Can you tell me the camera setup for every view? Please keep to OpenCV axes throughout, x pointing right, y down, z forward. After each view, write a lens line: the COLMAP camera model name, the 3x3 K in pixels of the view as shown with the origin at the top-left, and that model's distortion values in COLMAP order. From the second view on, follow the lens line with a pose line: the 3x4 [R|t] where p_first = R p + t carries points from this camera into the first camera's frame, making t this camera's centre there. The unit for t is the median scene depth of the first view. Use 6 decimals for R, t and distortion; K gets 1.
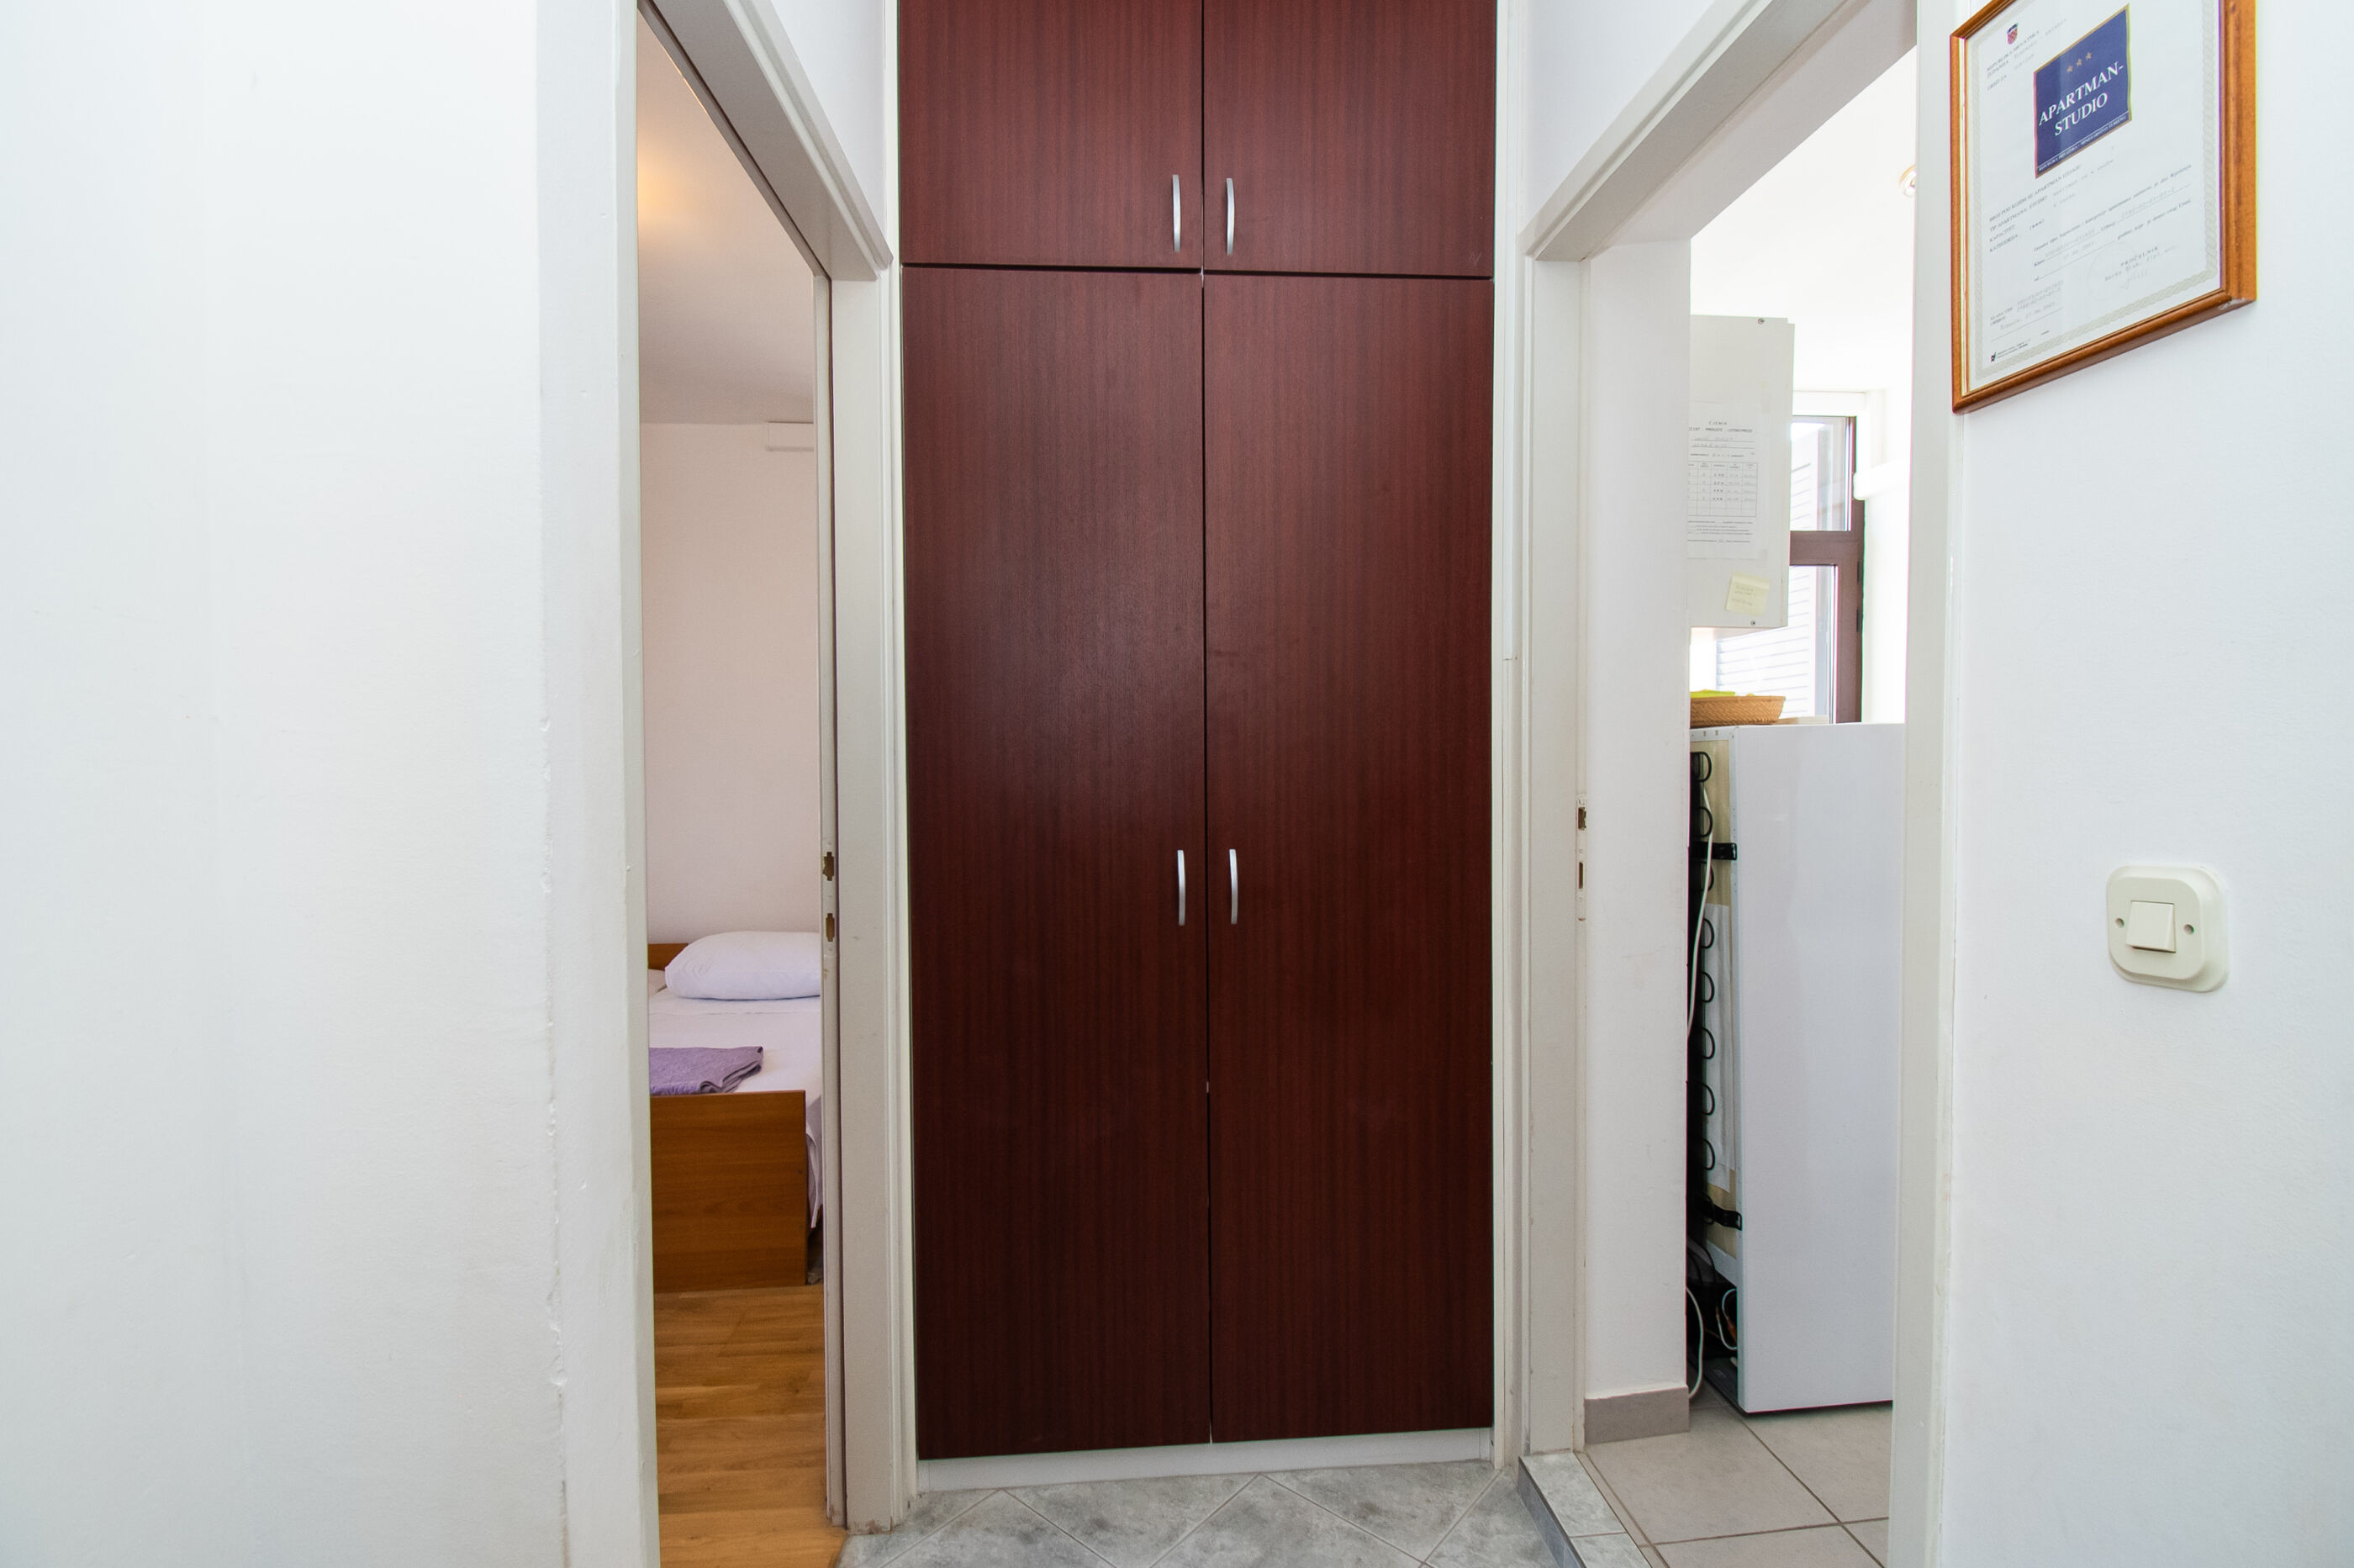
lens RADIAL K [[1066.7, 0, 1181.7], [0, 1066.7, 767.6], [0, 0, 1]] dist [-0.001114, -0.012343]
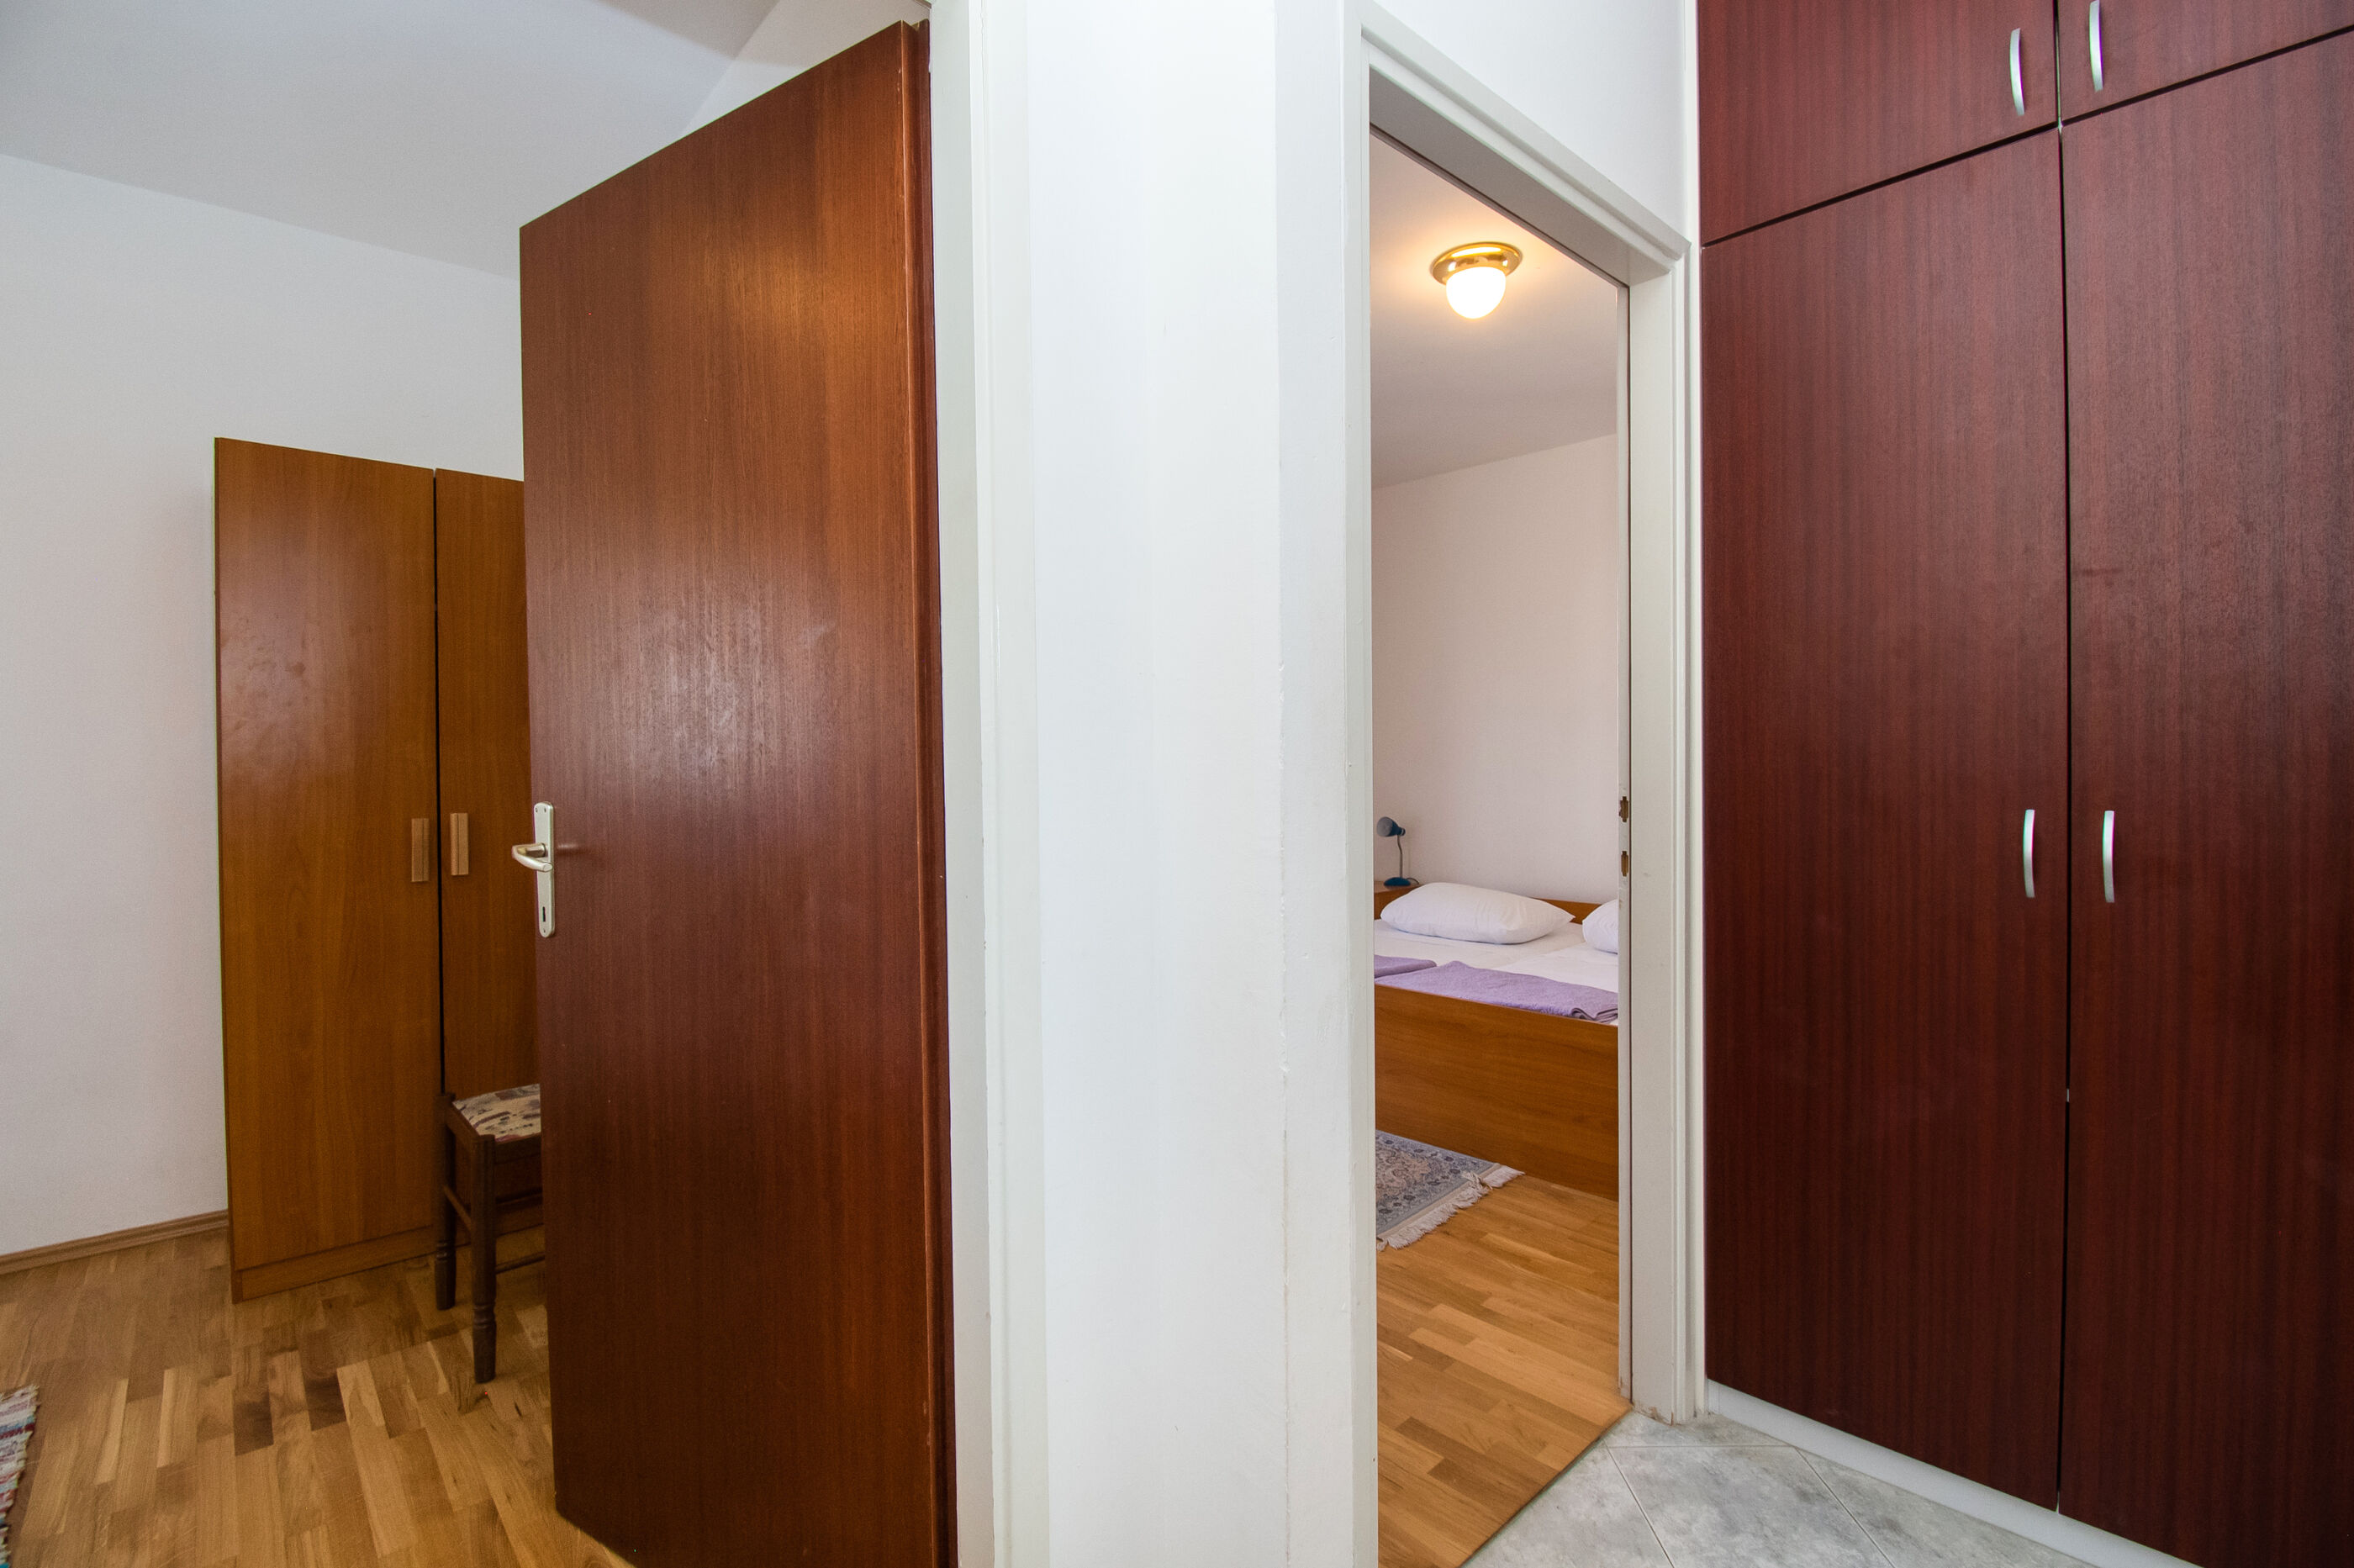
lens RADIAL K [[1066.7, 0, 1189.2], [0, 1066.7, 771.1], [0, 0, 1]] dist [-0.001114, -0.012343]
pose [[0.621210, 0.004426, -0.783632, 0.249992], [-0.004423, 0.999988, 0.002142, 0.048705], [0.783632, 0.002136, 0.621222, -0.056318]]
